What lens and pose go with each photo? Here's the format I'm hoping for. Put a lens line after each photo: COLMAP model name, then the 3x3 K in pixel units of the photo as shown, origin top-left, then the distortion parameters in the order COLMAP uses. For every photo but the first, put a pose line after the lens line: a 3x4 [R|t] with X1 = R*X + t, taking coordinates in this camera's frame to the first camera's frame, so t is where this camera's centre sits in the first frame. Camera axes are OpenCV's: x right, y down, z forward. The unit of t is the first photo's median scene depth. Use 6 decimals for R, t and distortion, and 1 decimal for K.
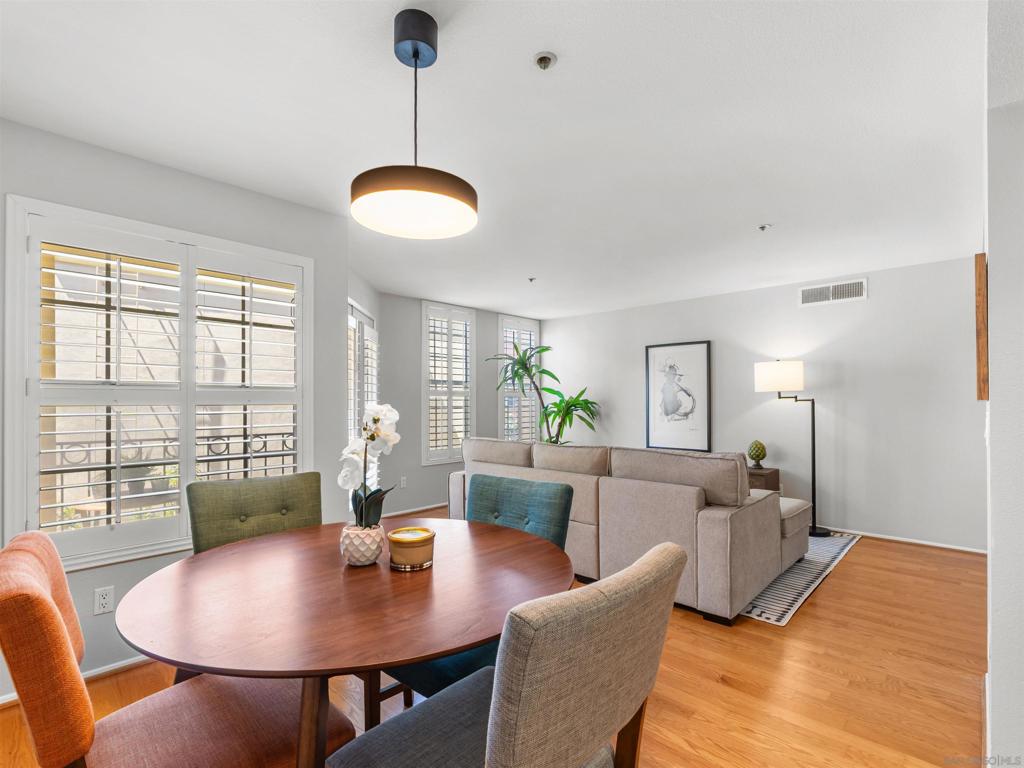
lens RADIAL K [[494.8, 0, 515.3], [0, 494.8, 401.2], [0, 0, 1]] dist [-0.002459, -0.000943]
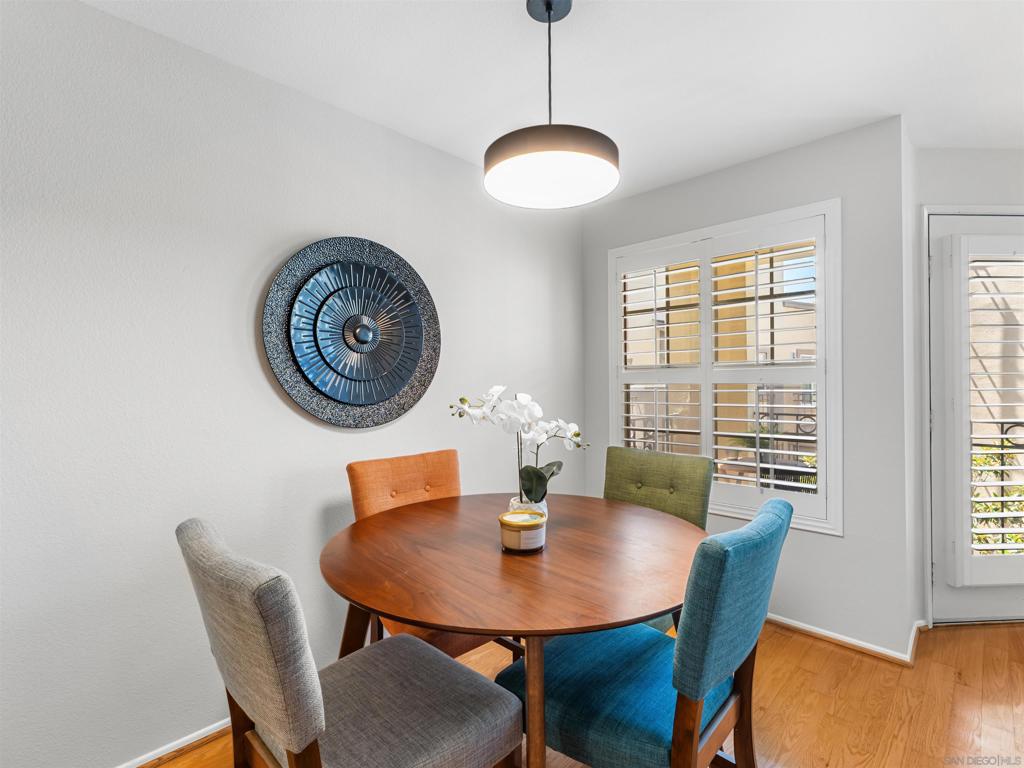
lens RADIAL K [[487.3, 0, 512.0], [0, 487.3, 384.0], [0, 0, 1]] dist [0.000576, -0.001070]
pose [[-0.013683, 0.005179, -0.999893, 0.244378], [0.009927, 0.999938, 0.005044, -0.000675], [0.999857, -0.009857, -0.013733, 0.321562]]
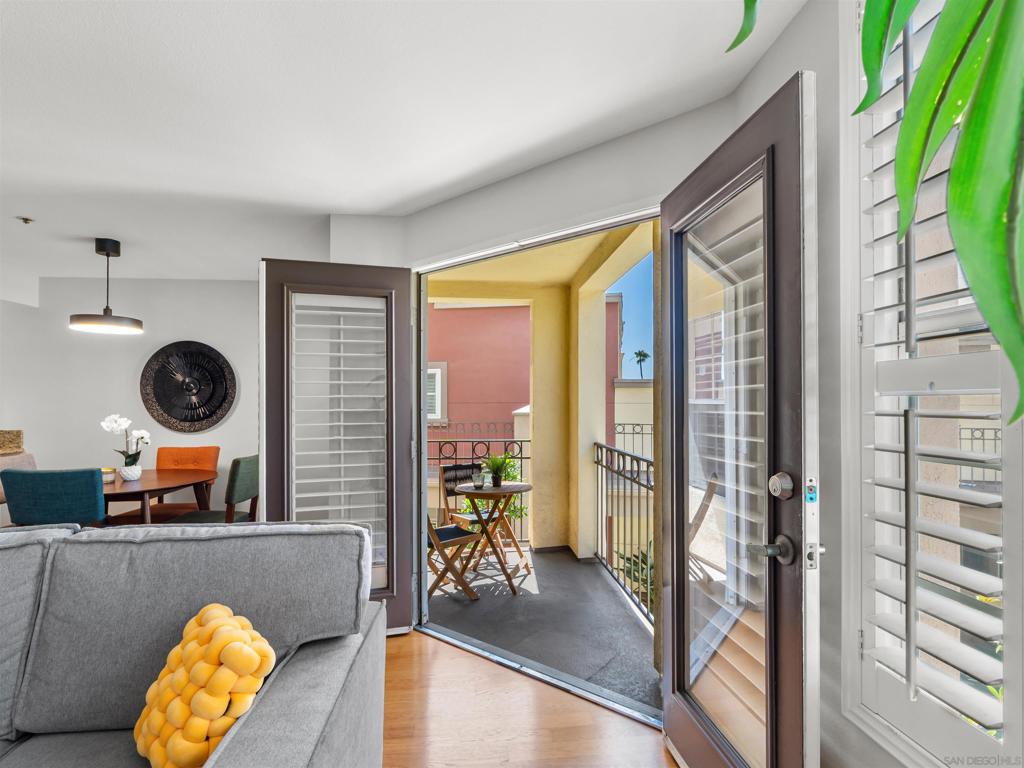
lens RADIAL K [[494.8, 0, 515.3], [0, 494.8, 401.2], [0, 0, 1]] dist [-0.002459, -0.000943]
pose [[-0.652024, 0.003078, -0.758192, 0.104237], [0.006149, 0.999980, -0.001229, -0.013339], [0.758173, -0.005464, -0.652030, 1.295718]]
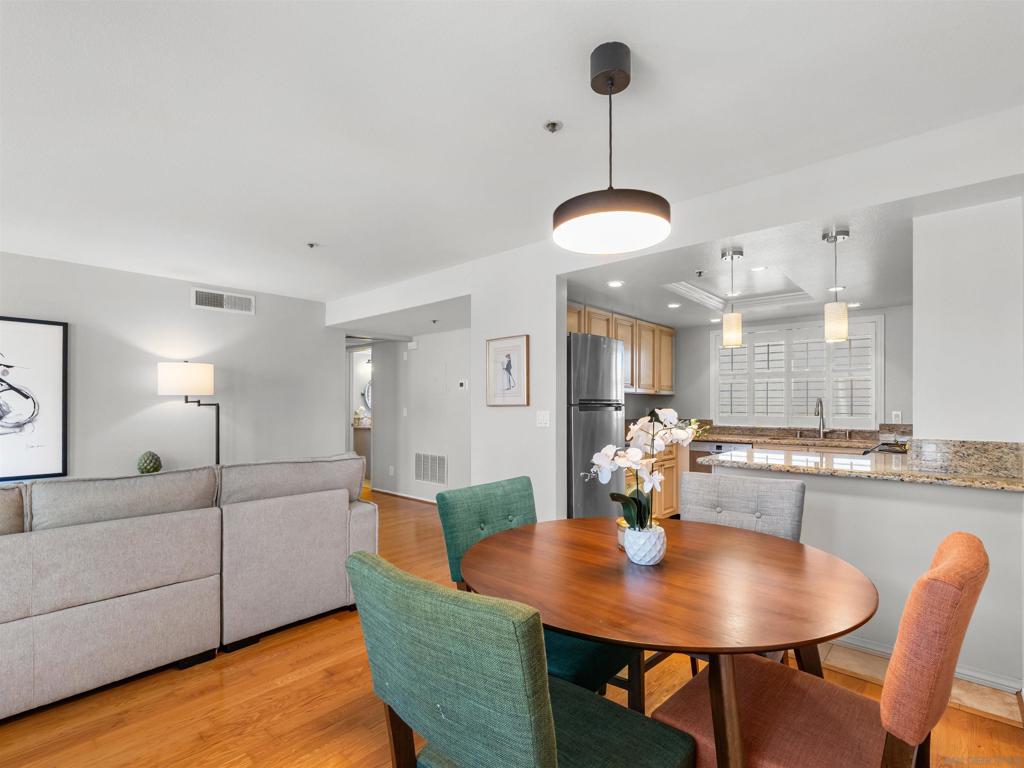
lens RADIAL K [[501.8, 0, 520.8], [0, 501.8, 403.5], [0, 0, 1]] dist [-0.002578, 0.000141]
pose [[-0.027814, 0.005395, 0.999599, -0.445698], [-0.001583, 0.999984, -0.005442, 0.000095], [-0.999612, -0.001734, -0.027805, 0.423554]]
